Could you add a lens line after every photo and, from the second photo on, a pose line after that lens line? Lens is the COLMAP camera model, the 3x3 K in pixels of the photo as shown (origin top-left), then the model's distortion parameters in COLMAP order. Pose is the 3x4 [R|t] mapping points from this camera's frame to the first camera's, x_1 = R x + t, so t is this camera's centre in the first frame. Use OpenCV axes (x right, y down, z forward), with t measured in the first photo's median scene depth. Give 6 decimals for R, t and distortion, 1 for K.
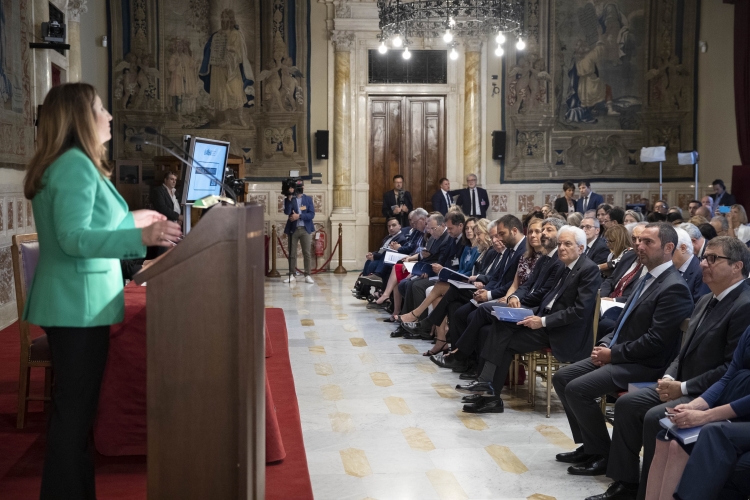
lens RADIAL K [[1087.8, 0, 367.6], [0, 1087.8, 249.4], [0, 0, 1]] dist [0.054391, 0.100437]
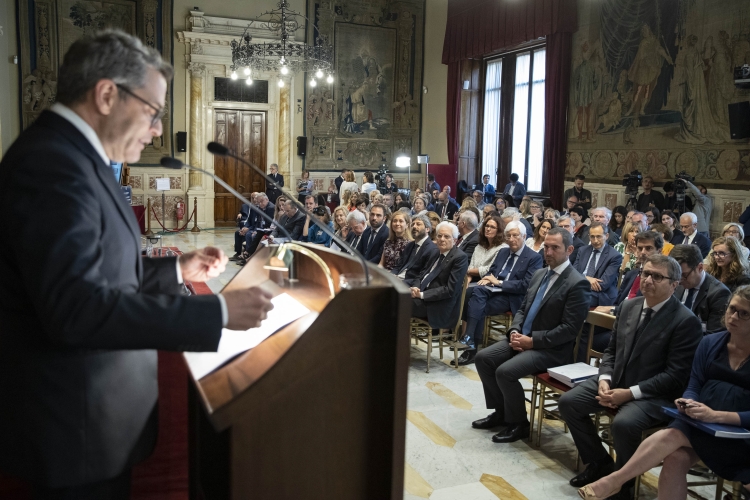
lens RADIAL K [[638.0, 0, 375.0], [0, 638.0, 250.0], [0, 0, 1]] dist [-0.088630, 0.084457]
pose [[0.957093, -0.009556, 0.289623, -0.041181], [-0.011137, 0.997505, 0.069716, -0.014845], [-0.289567, -0.069951, 0.954598, 0.121809]]
